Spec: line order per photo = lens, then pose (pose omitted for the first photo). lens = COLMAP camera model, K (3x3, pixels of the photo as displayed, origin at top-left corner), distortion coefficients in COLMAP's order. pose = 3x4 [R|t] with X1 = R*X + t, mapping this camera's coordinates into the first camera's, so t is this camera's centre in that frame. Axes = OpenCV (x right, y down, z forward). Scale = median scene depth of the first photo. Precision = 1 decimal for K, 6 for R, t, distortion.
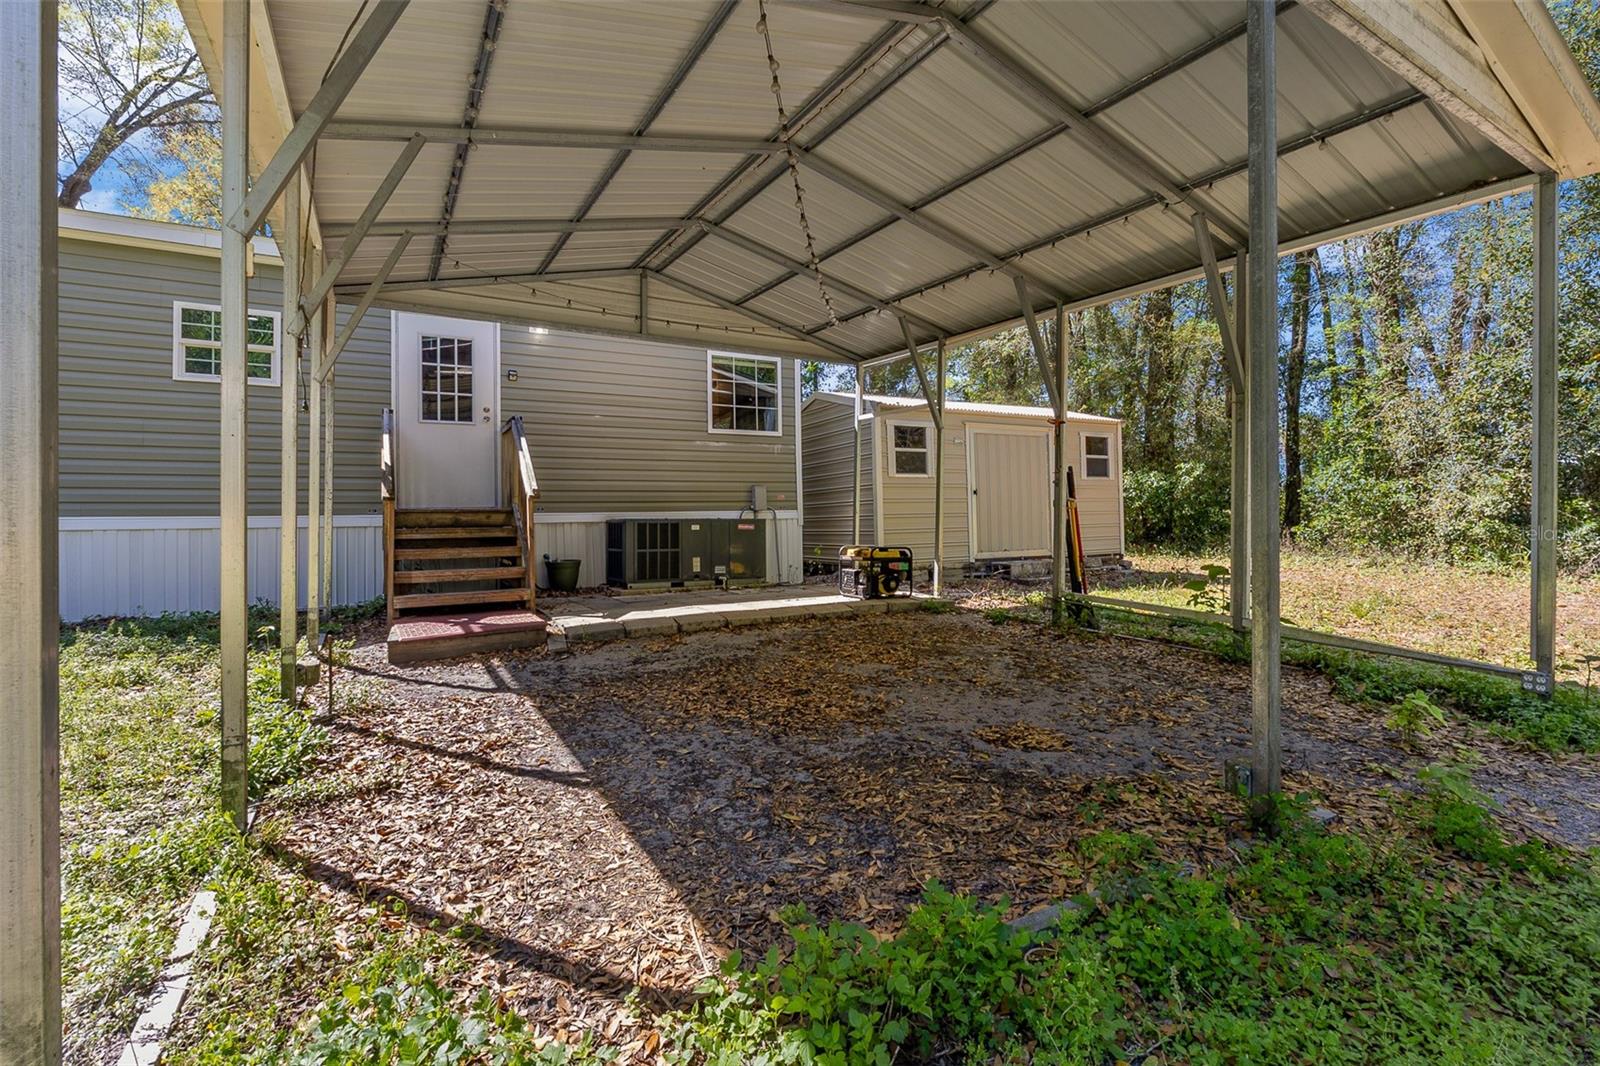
lens RADIAL K [[718.9, 0, 802.8], [0, 718.9, 507.8], [0, 0, 1]] dist [-0.012252, 0.000197]
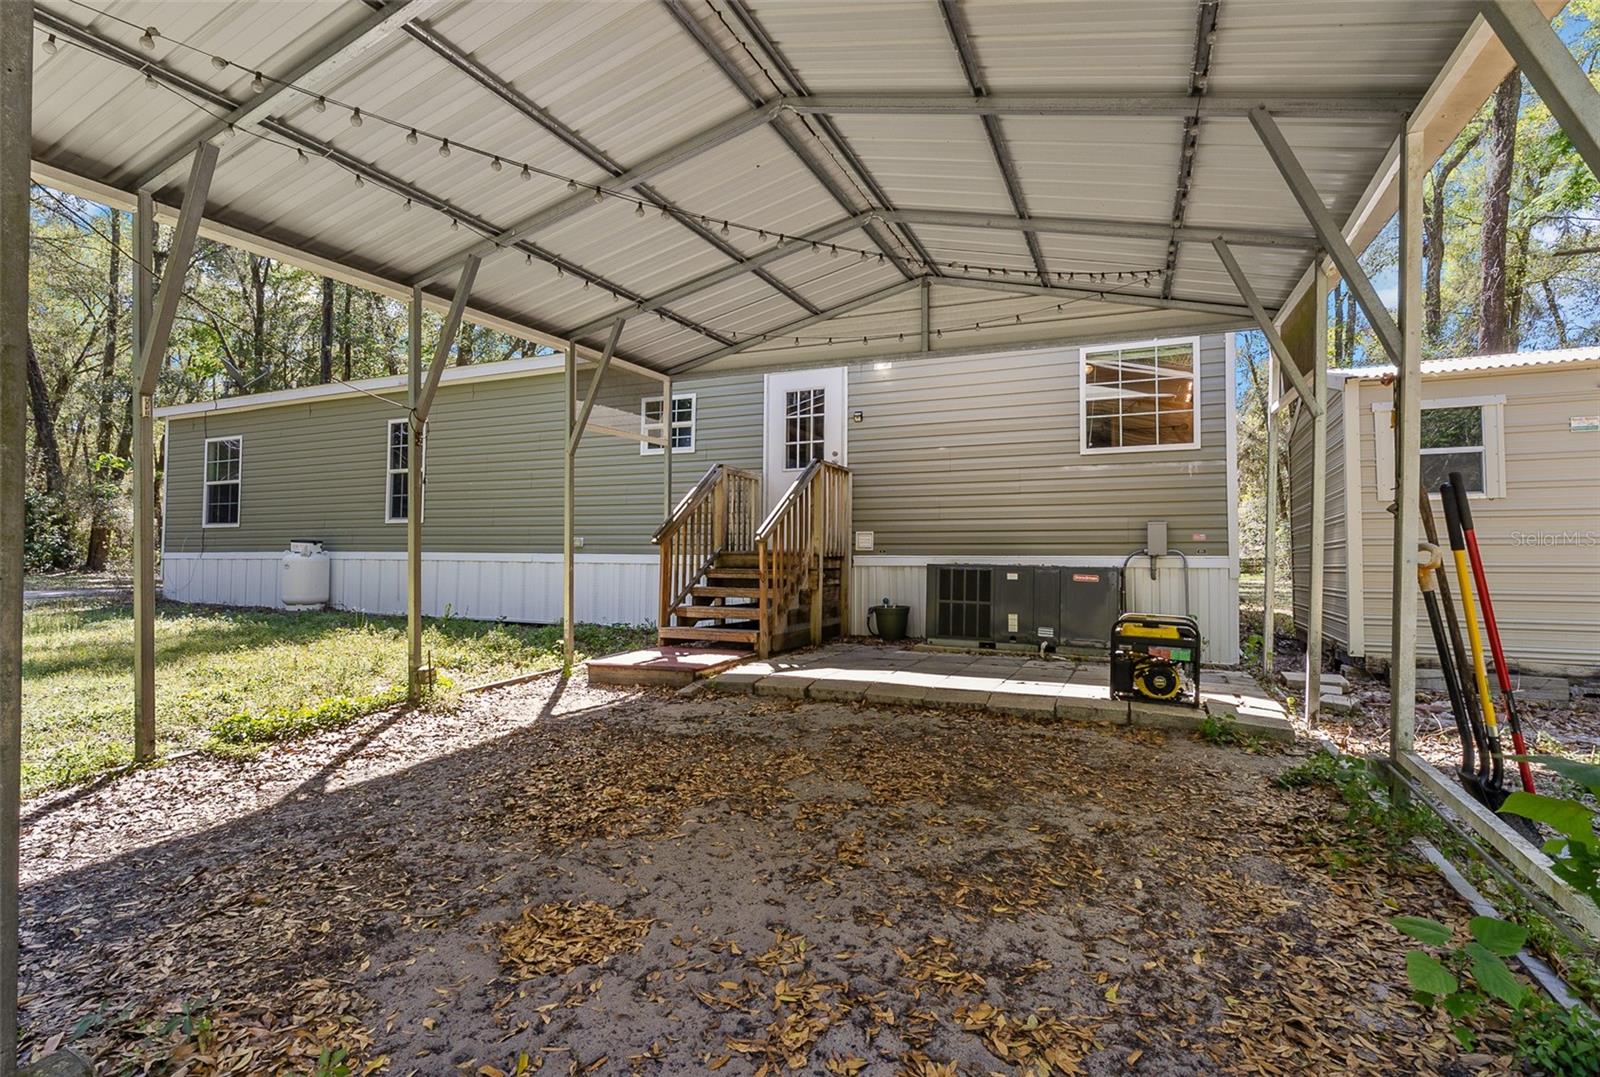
lens RADIAL K [[761.5, 0, 808.5], [0, 761.5, 536.8], [0, 0, 1]] dist [-0.001523, -0.000132]
pose [[0.603133, -0.004995, -0.797625, 0.390171], [-0.002538, 0.999963, -0.008181, -0.009408], [0.797636, 0.006959, 0.603099, 0.307872]]
